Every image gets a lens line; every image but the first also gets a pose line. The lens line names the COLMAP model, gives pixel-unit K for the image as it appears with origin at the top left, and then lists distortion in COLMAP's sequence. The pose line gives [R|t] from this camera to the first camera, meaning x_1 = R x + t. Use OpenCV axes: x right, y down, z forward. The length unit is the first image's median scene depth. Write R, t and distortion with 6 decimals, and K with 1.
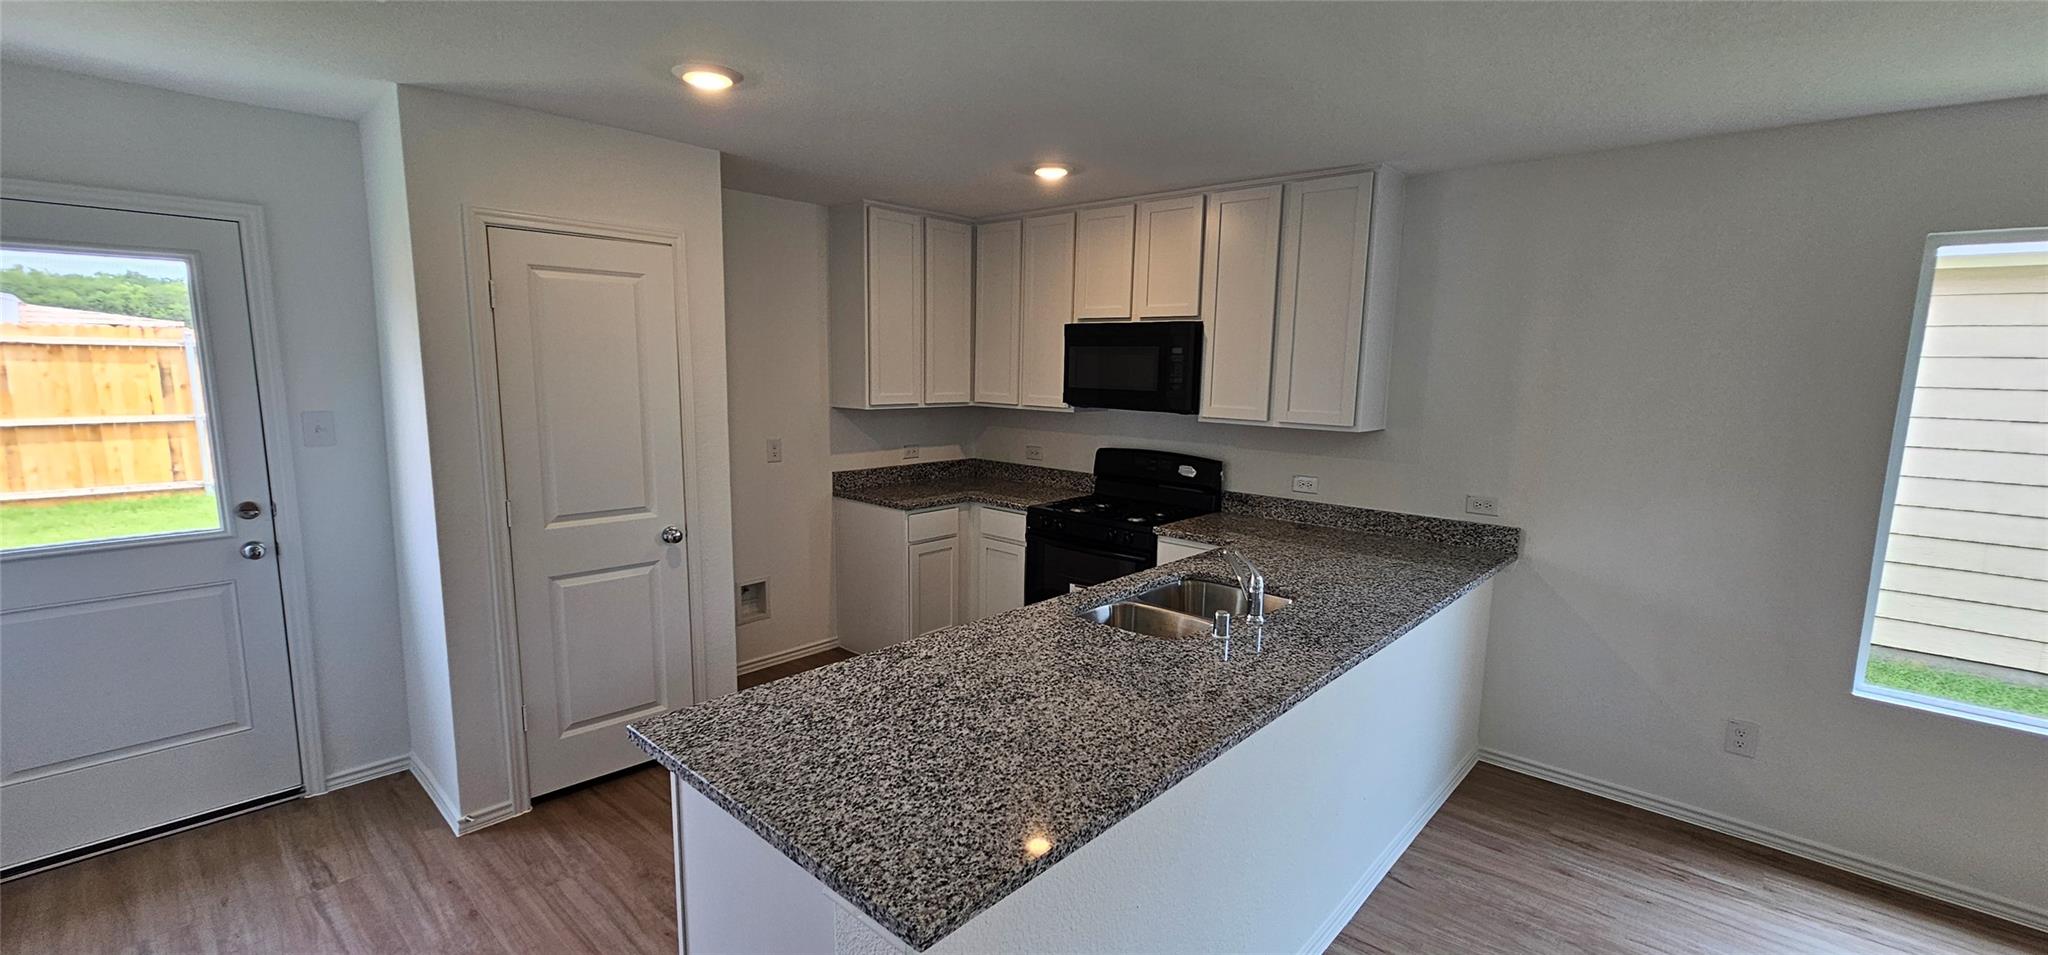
lens RADIAL K [[842.1, 0, 1024.0], [0, 842.1, 477.5], [0, 0, 1]] dist [0.001519, 0.000224]
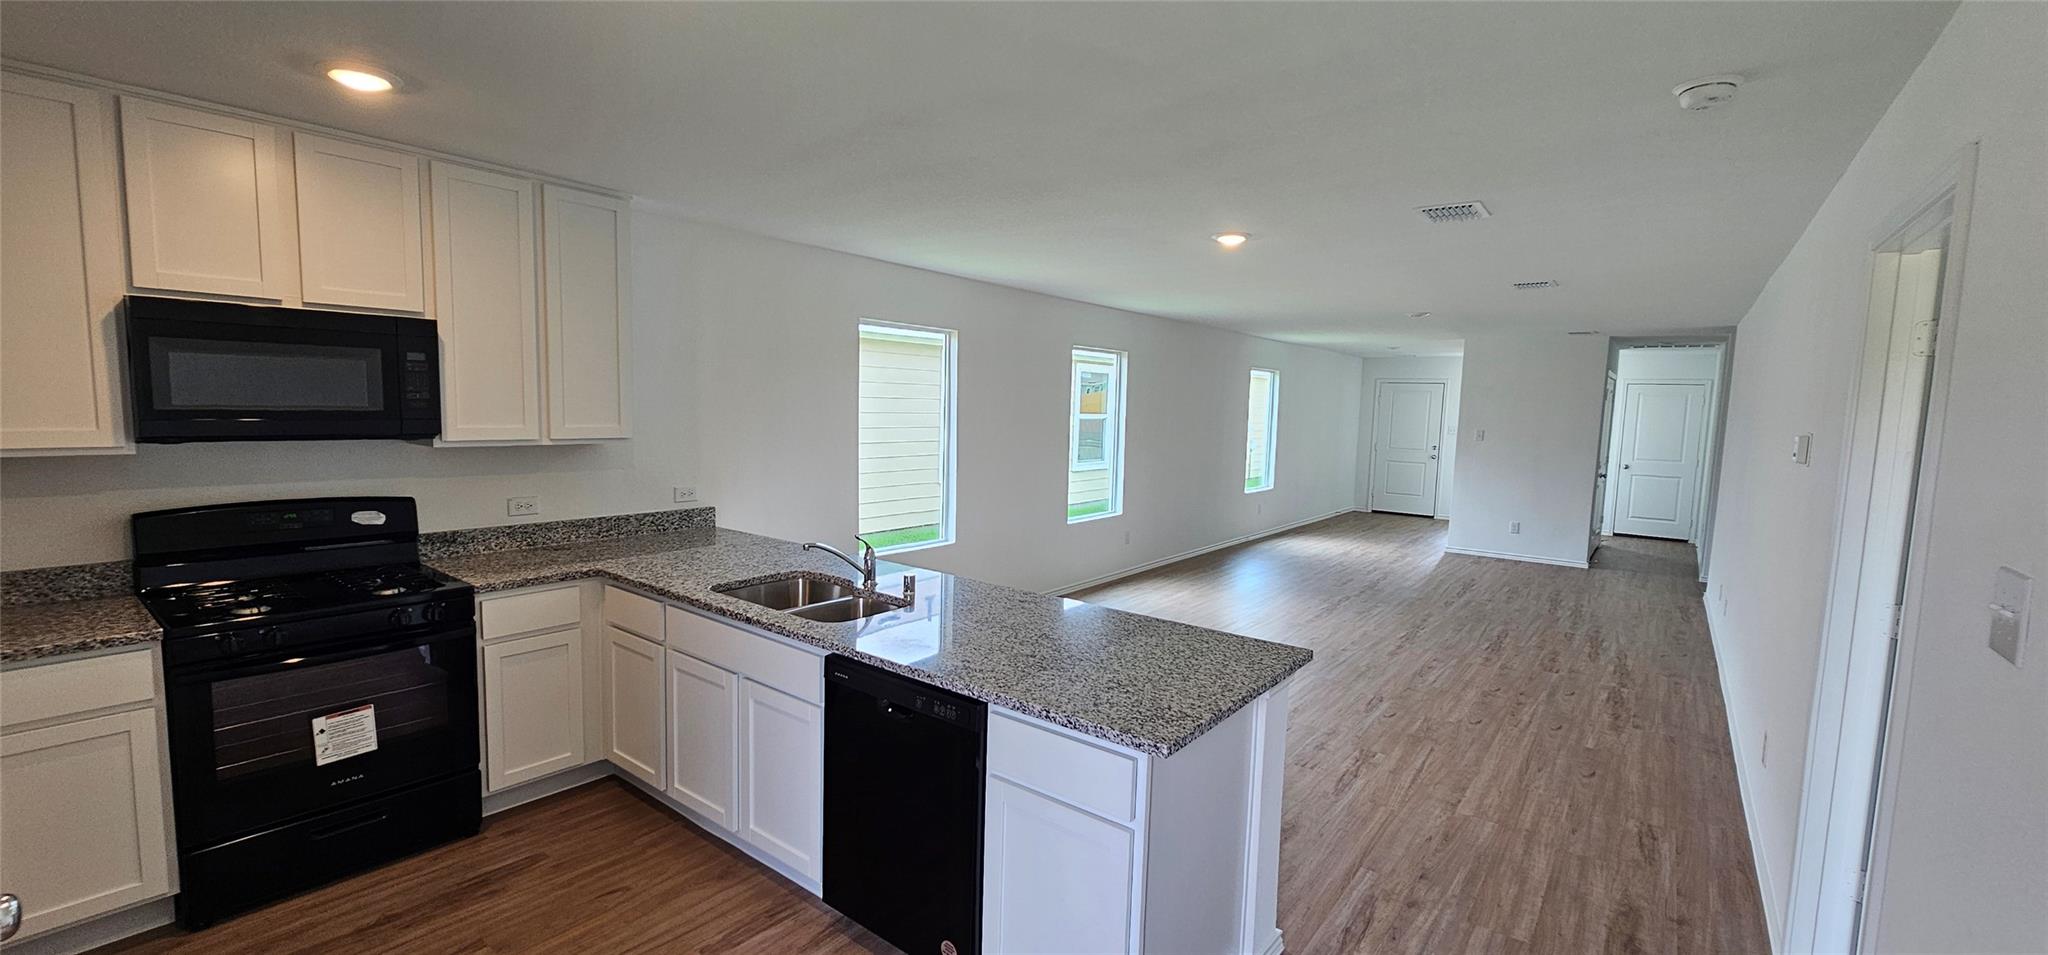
lens RADIAL K [[842.1, 0, 1024.0], [0, 842.1, 477.5], [0, 0, 1]] dist [0.001519, 0.000224]
pose [[-0.086856, -0.111731, 0.989935, -0.581443], [0.104888, 0.987142, 0.120618, -0.071464], [-0.990684, 0.114309, -0.074020, 0.486791]]
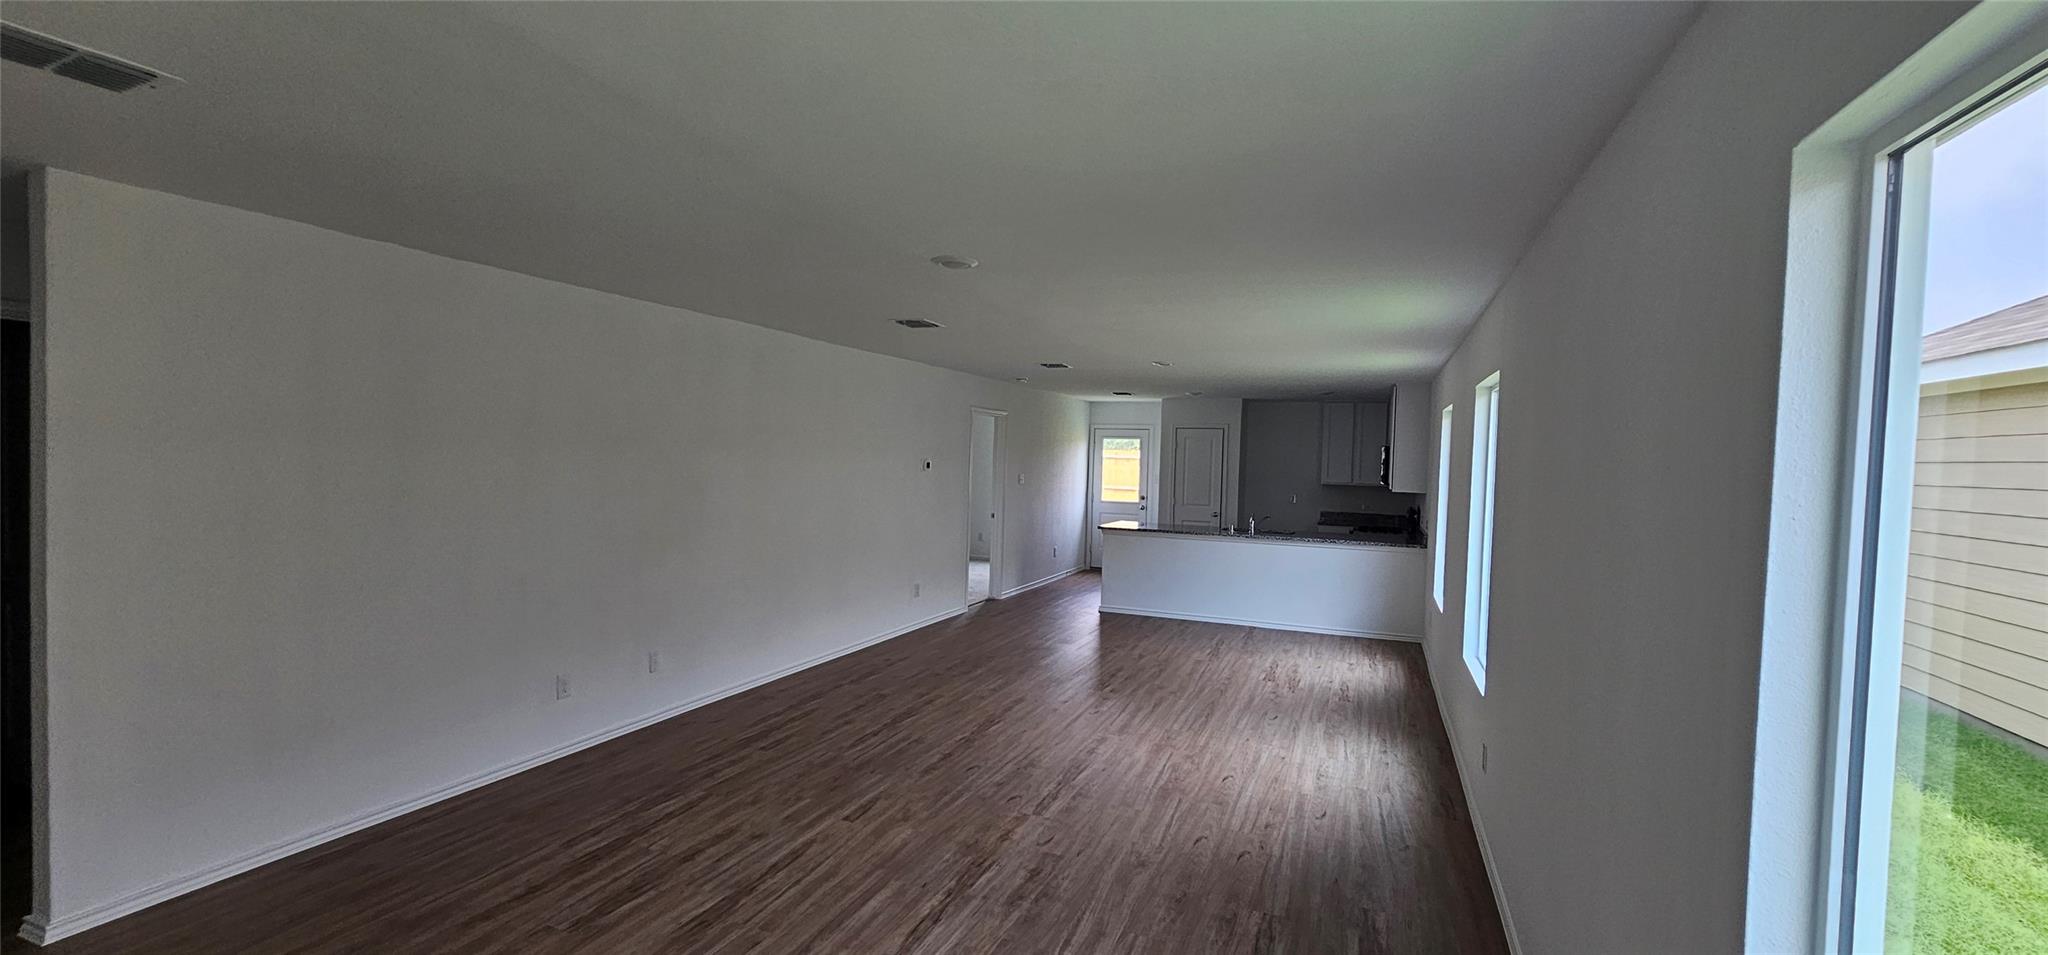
lens RADIAL K [[842.1, 0, 1024.0], [0, 842.1, 477.5], [0, 0, 1]] dist [0.001519, 0.000224]
pose [[0.338365, 0.014486, -0.940904, 1.883850], [-0.147600, 0.988322, -0.037863, 0.124759], [0.929367, 0.151689, 0.336551, -0.642882]]
